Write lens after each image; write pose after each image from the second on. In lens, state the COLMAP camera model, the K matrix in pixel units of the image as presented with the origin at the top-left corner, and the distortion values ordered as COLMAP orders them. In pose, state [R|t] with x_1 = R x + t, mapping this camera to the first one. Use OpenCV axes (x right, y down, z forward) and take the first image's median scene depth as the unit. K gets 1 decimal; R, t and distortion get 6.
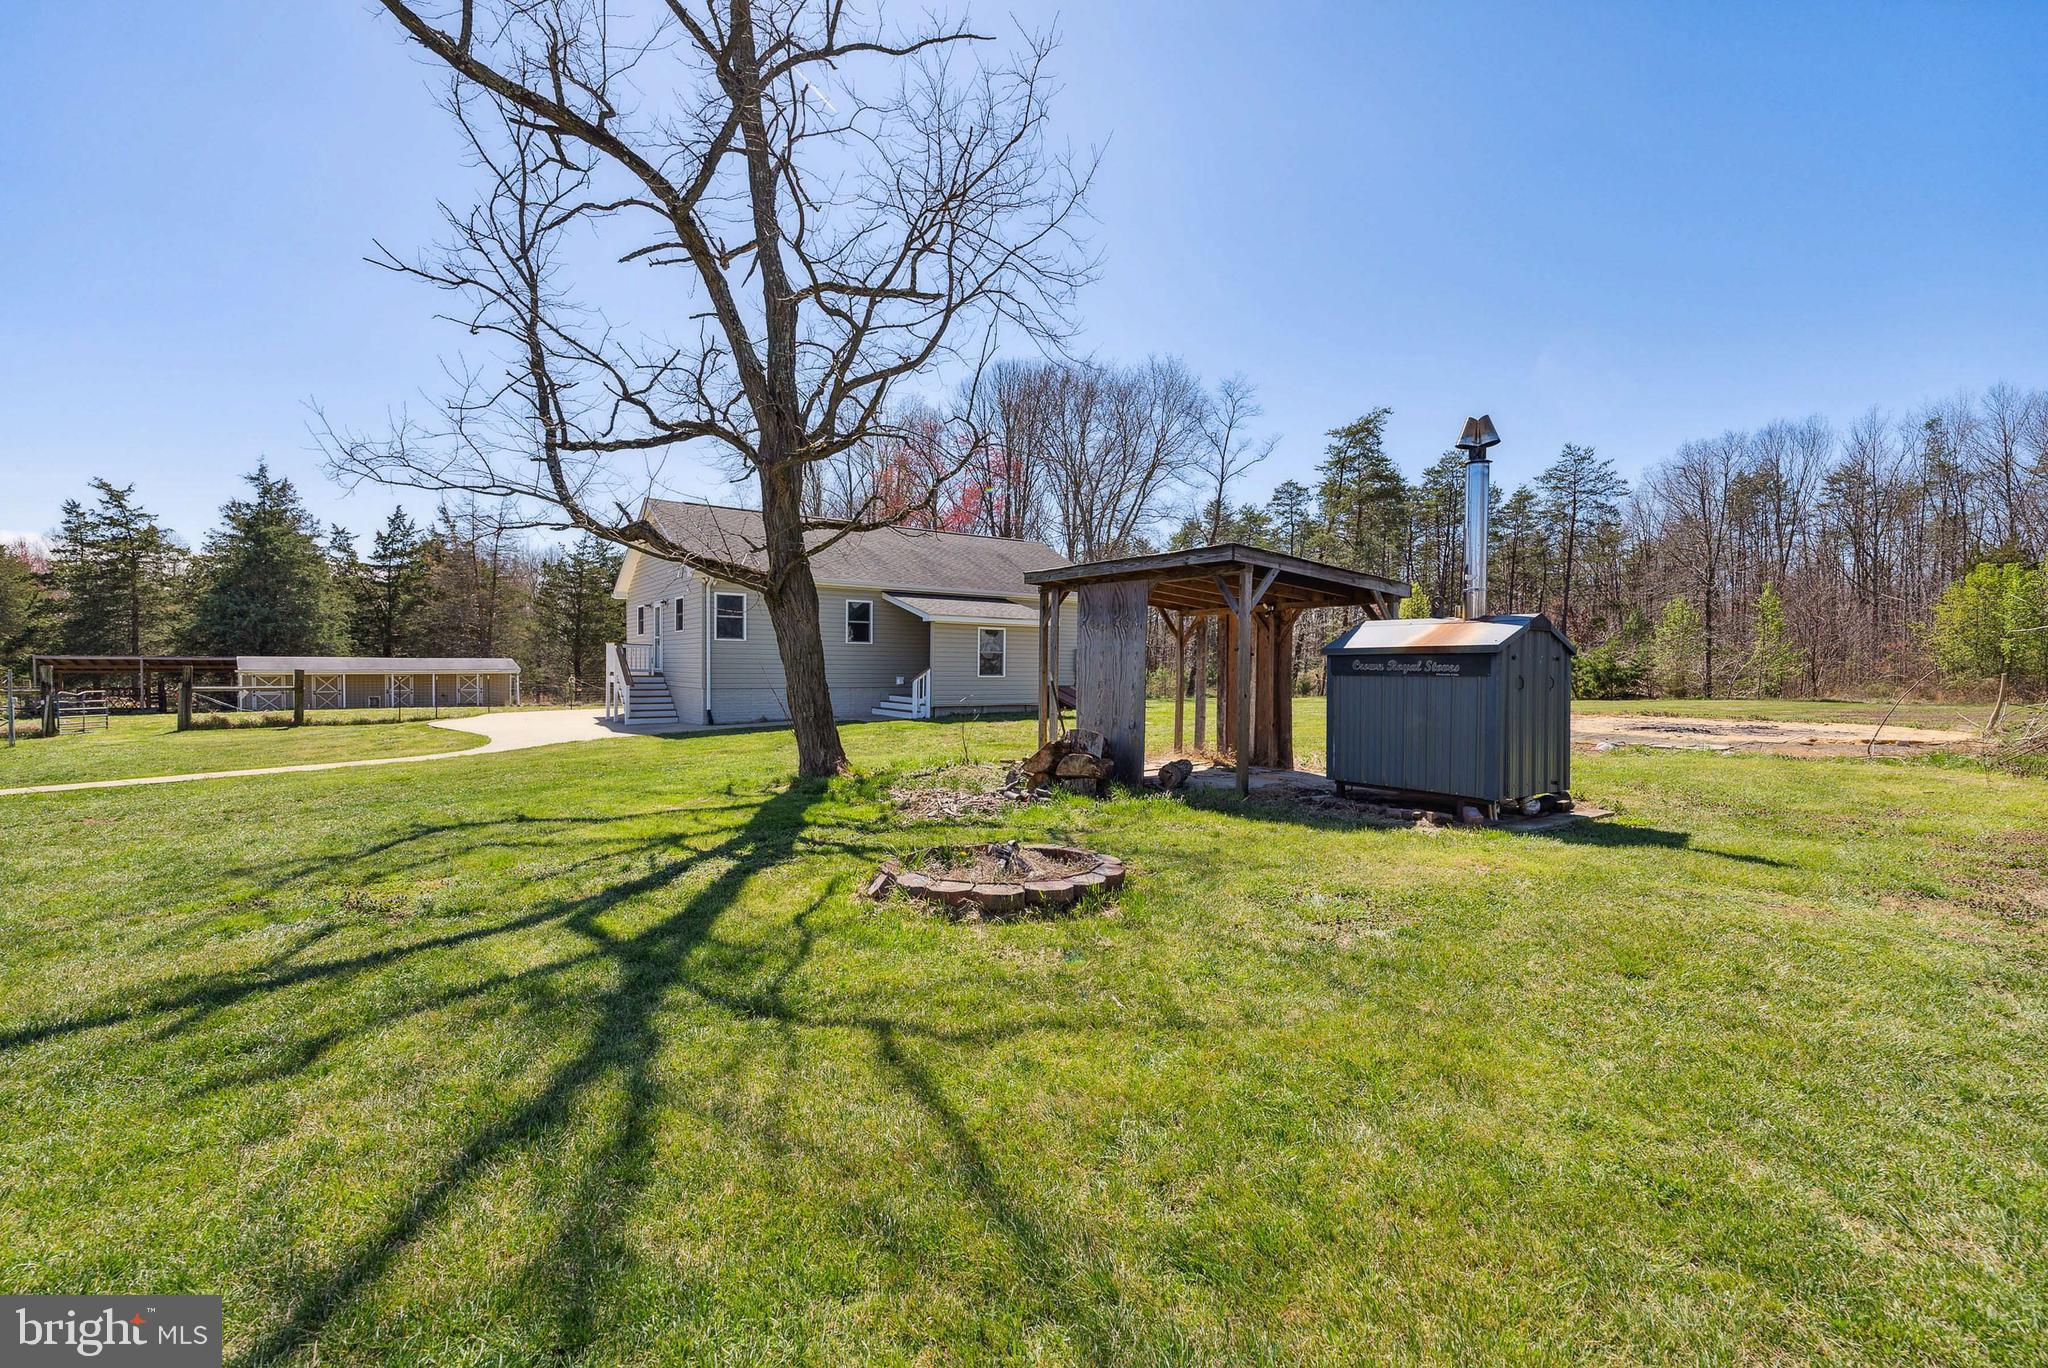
lens RADIAL K [[855.2, 0, 1019.8], [0, 855.2, 676.3], [0, 0, 1]] dist [-0.000528, 0.000364]
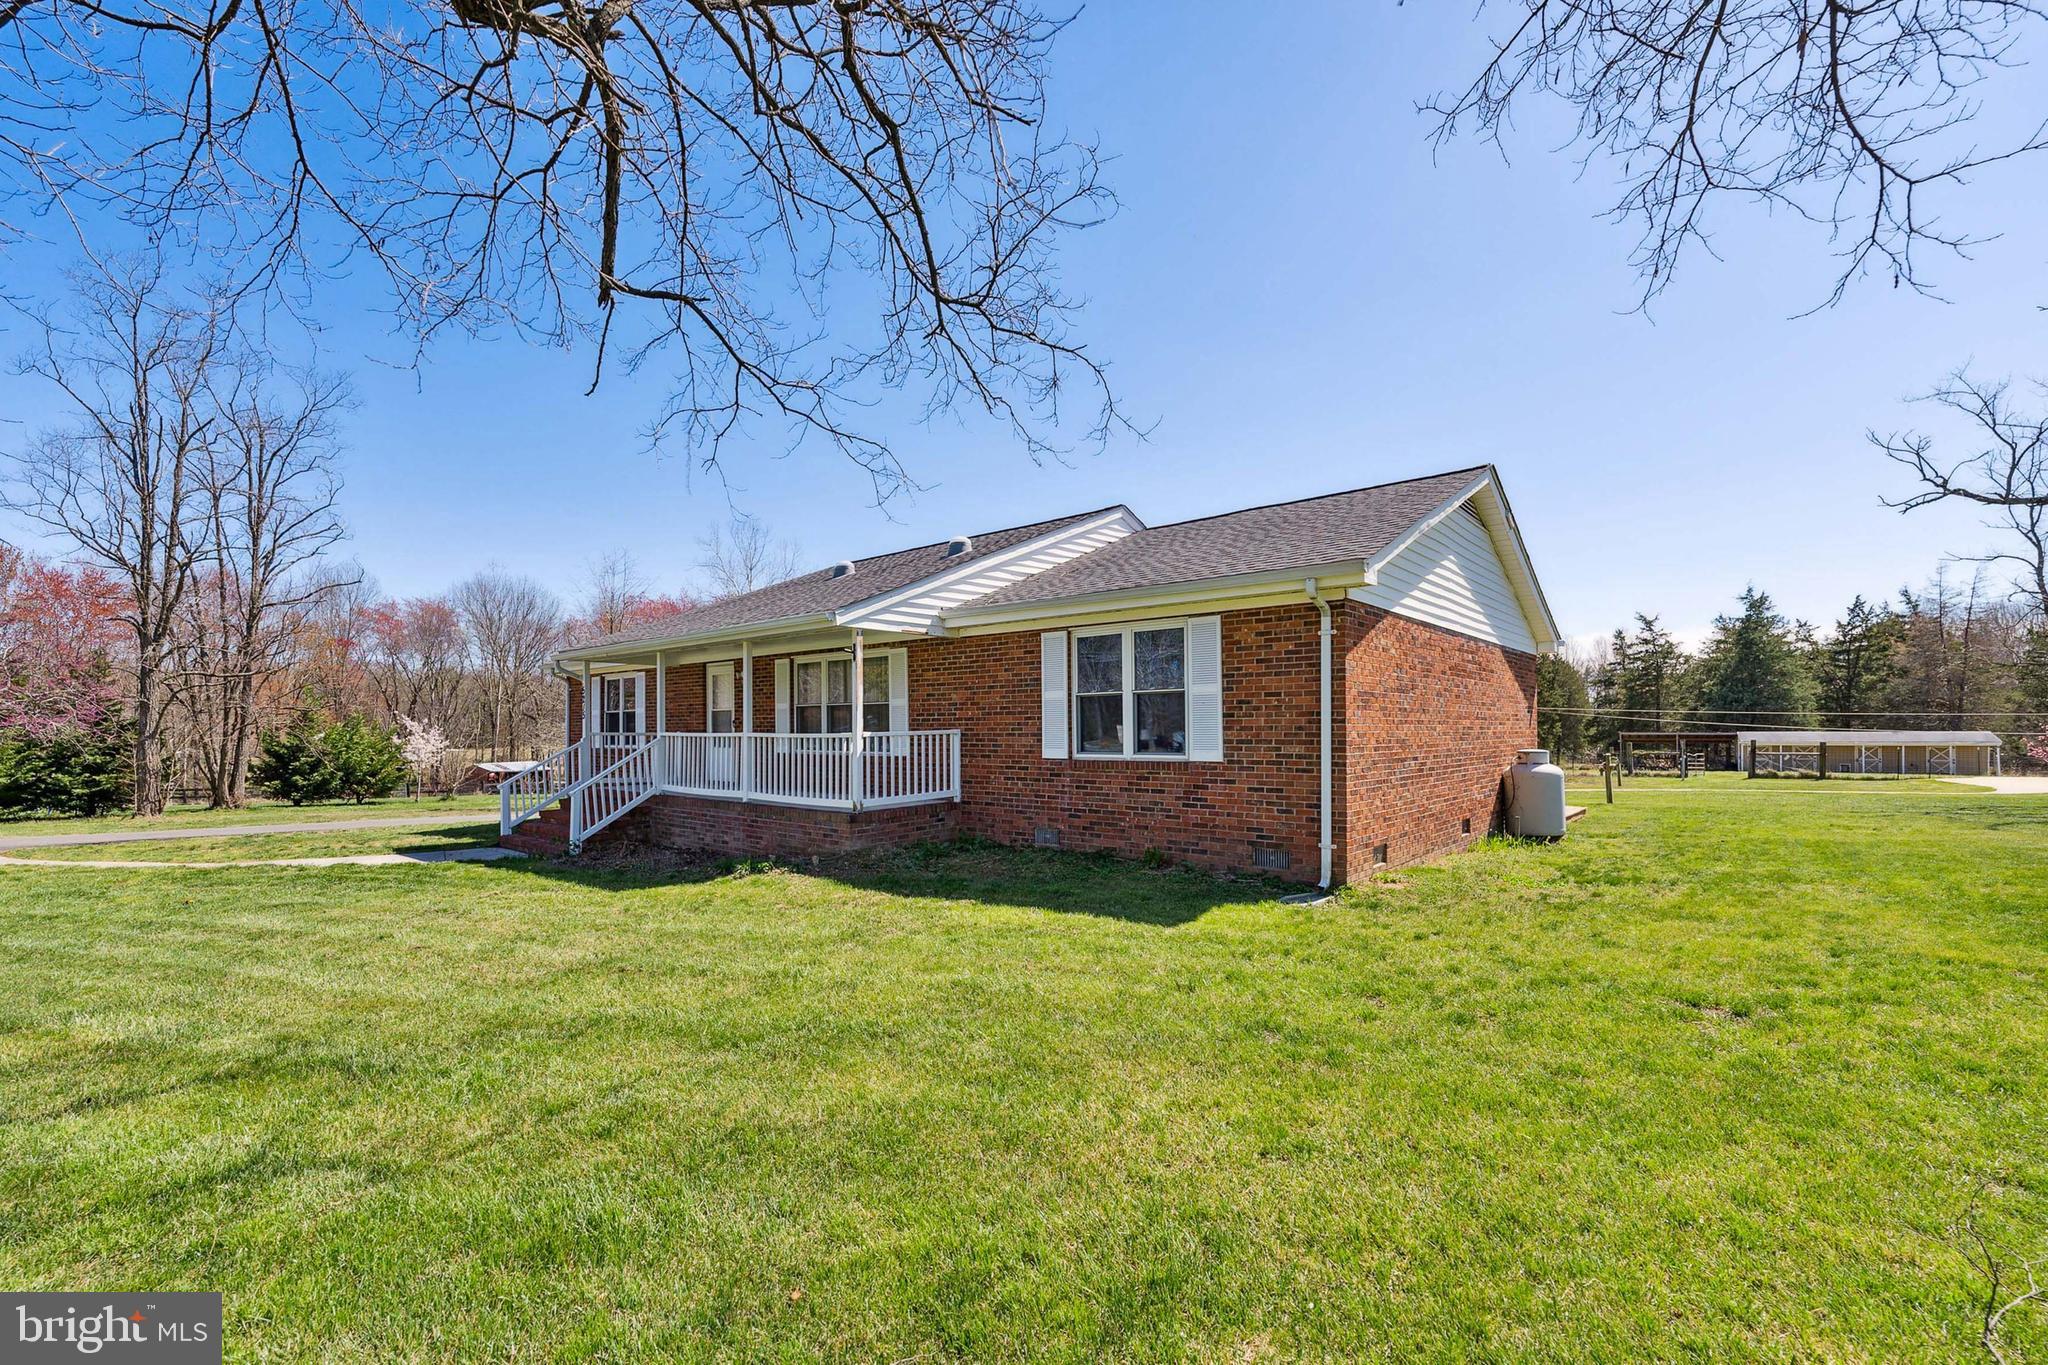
lens RADIAL K [[855.2, 0, 1051.1], [0, 855.2, 738.9], [0, 0, 1]] dist [-0.000528, 0.000364]
pose [[0.215666, 0.000328, -0.976467, 0.168079], [-0.007930, 0.999968, -0.001416, -0.000530], [0.976435, 0.008048, 0.215662, -0.326732]]
